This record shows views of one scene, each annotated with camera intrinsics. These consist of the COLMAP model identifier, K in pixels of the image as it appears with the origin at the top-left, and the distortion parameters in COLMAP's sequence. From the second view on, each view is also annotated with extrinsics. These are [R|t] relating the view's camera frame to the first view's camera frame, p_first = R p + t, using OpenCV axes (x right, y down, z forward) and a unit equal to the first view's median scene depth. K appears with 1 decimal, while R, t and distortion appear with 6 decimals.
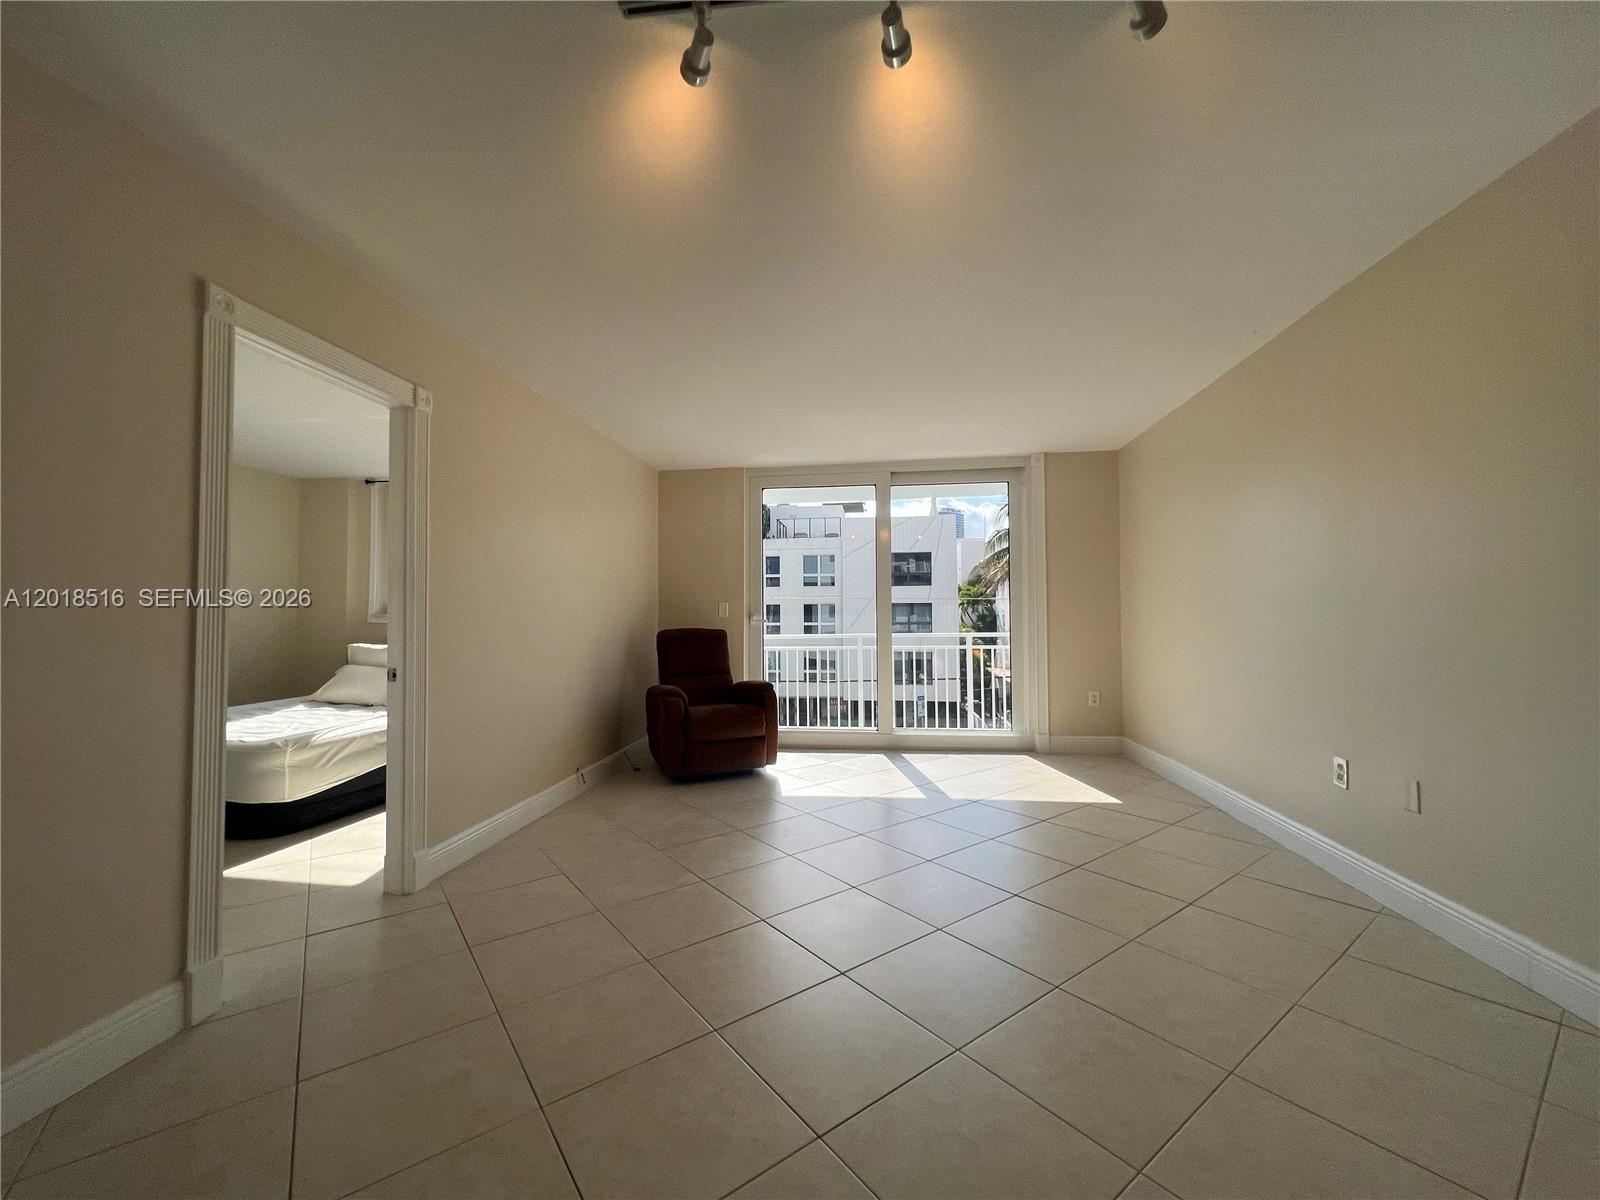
lens RADIAL K [[636.9, 0, 798.2], [0, 636.9, 592.6], [0, 0, 1]] dist [0.000359, -0.000054]
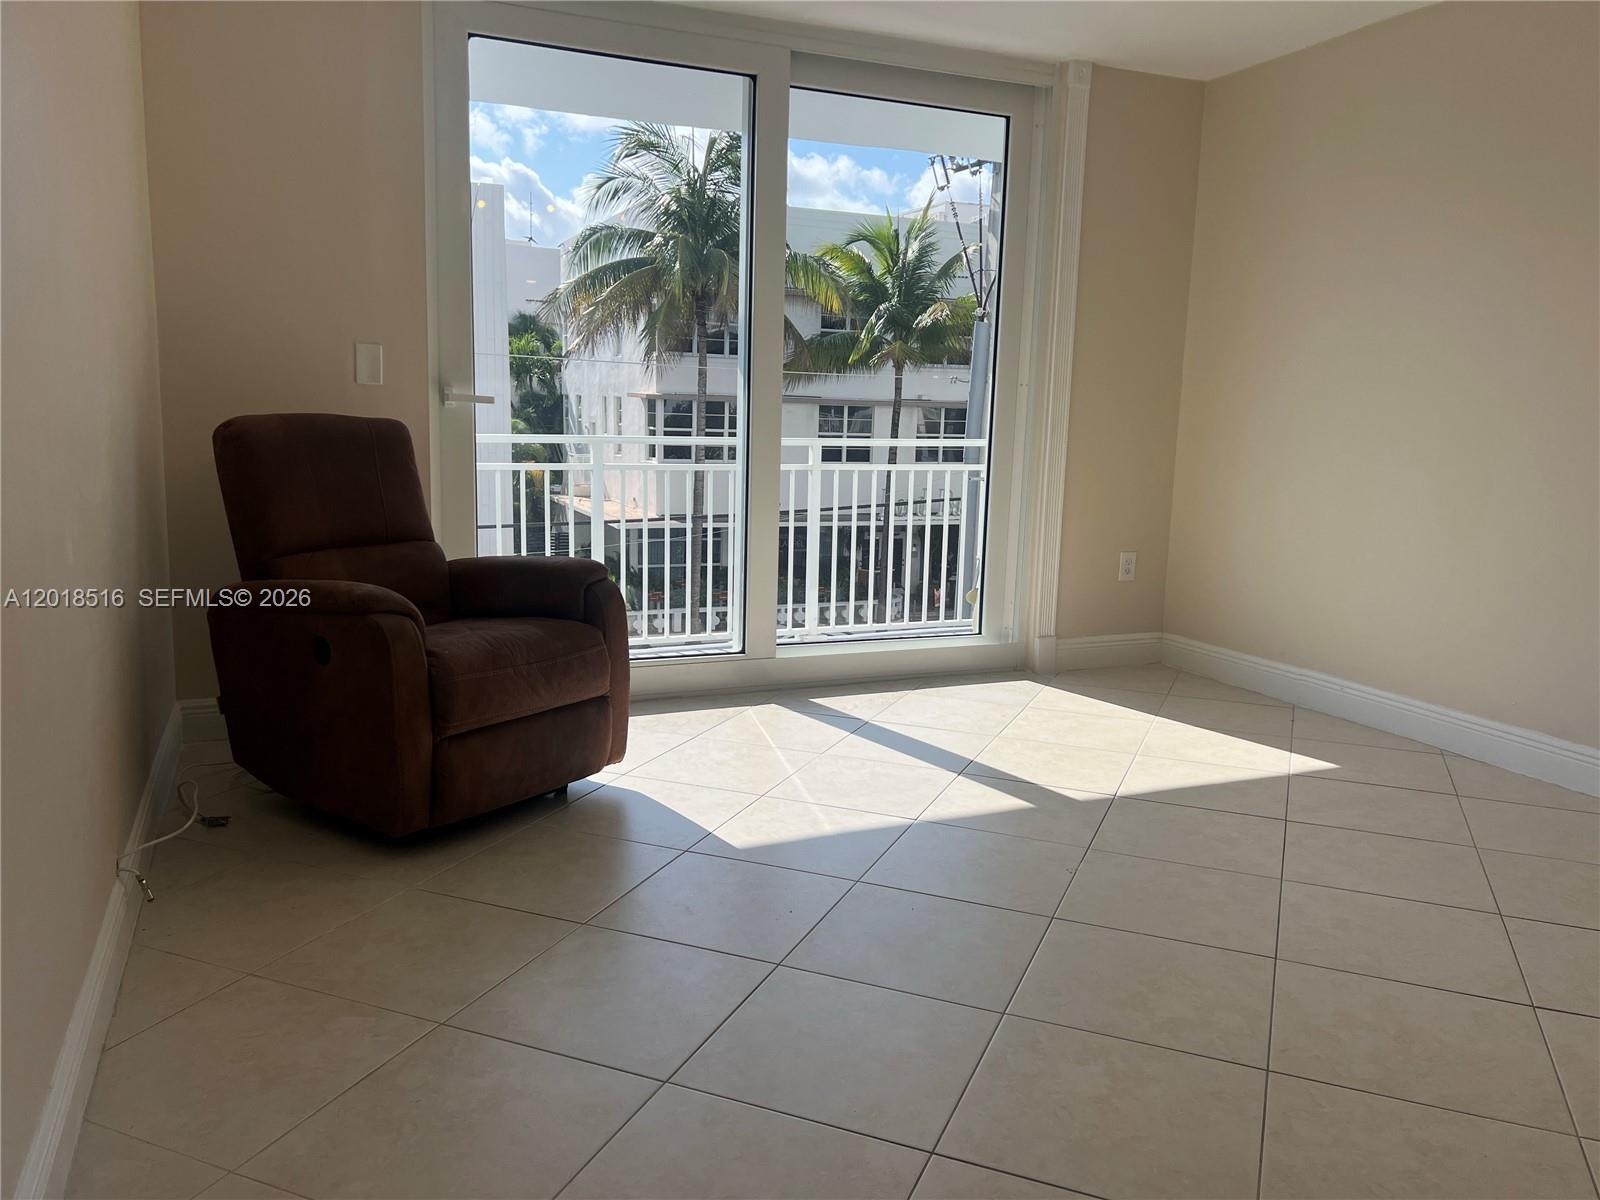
lens RADIAL K [[1215.6, 0, 800.0], [0, 1215.6, 600.0], [0, 0, 1]] dist [-0.000838, -0.001483]
pose [[0.851709, -0.054251, 0.521199, -0.303606], [-0.051846, 0.981022, 0.186838, 0.017305], [-0.521444, -0.186154, 0.832732, 0.284146]]
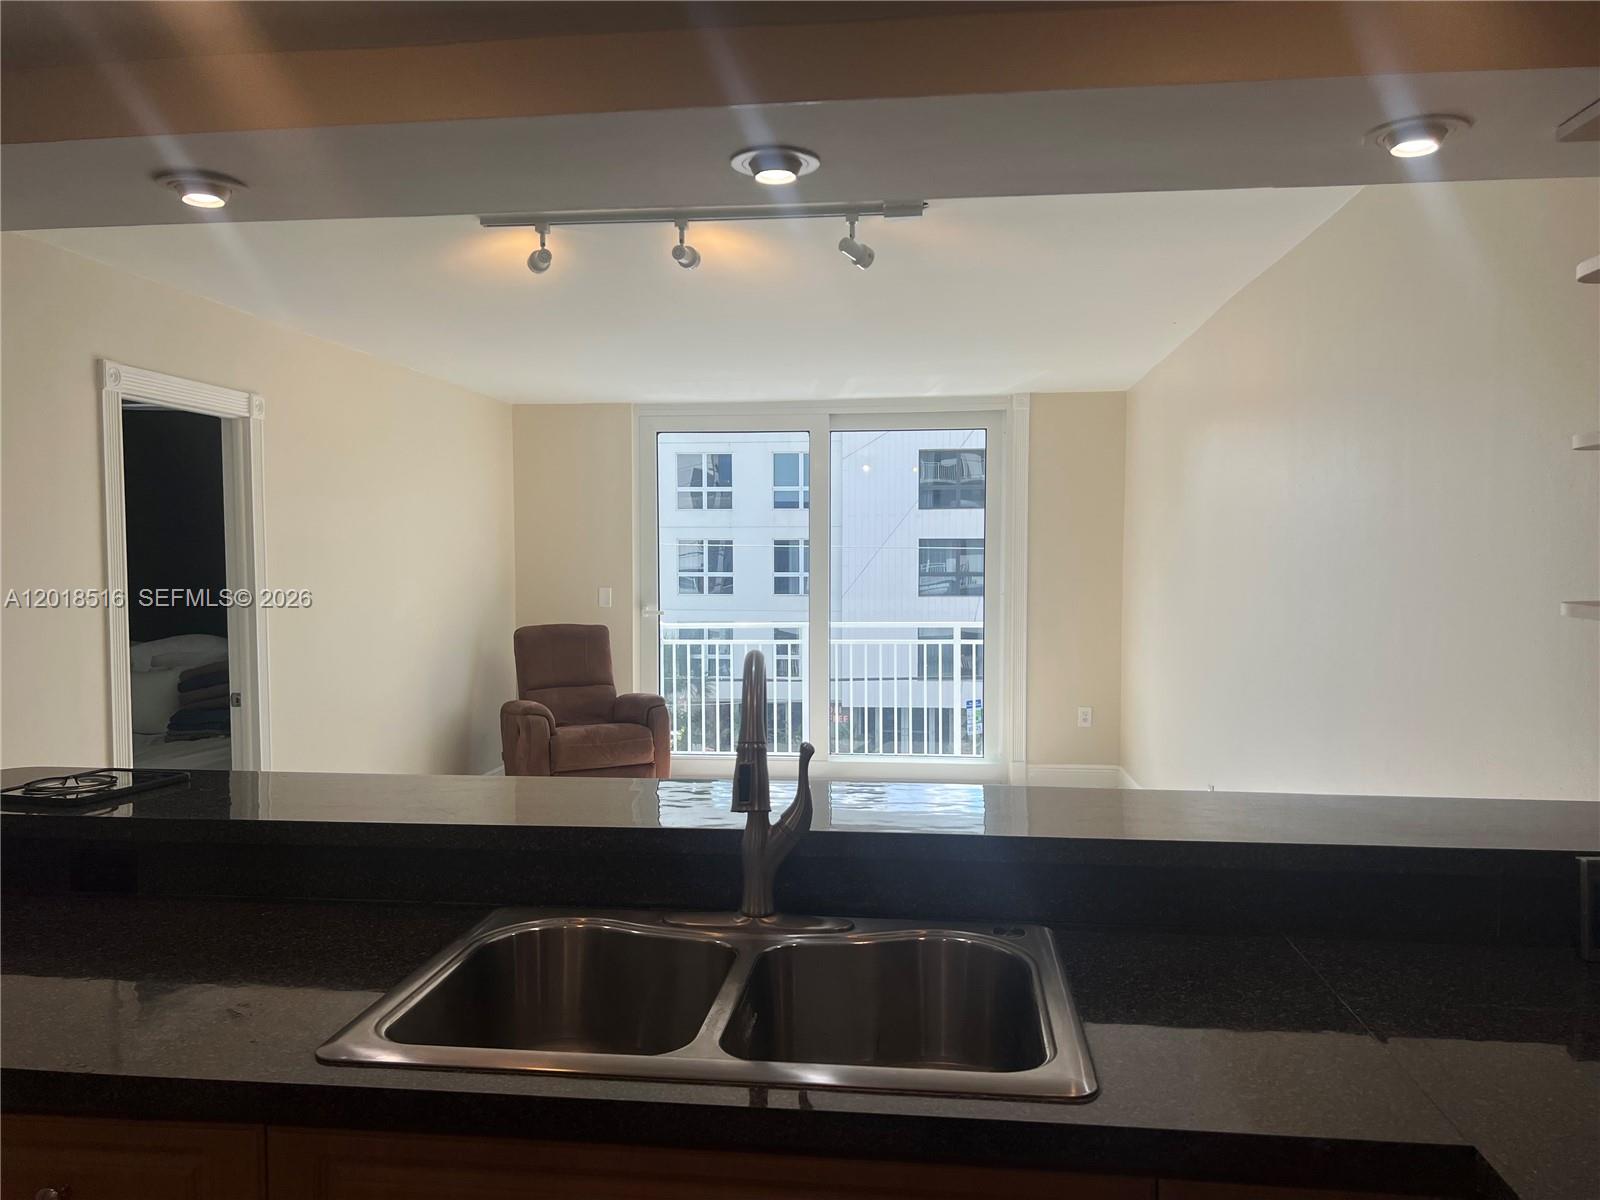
lens RADIAL K [[1104.2, 0, 800.0], [0, 1104.2, 600.0], [0, 0, 1]] dist [0.046382, 0.000770]
pose [[0.999343, 0.003477, 0.036063, 0.069292], [-0.005921, 0.997676, 0.067873, -0.064076], [-0.035743, -0.068042, 0.997042, -0.319219]]
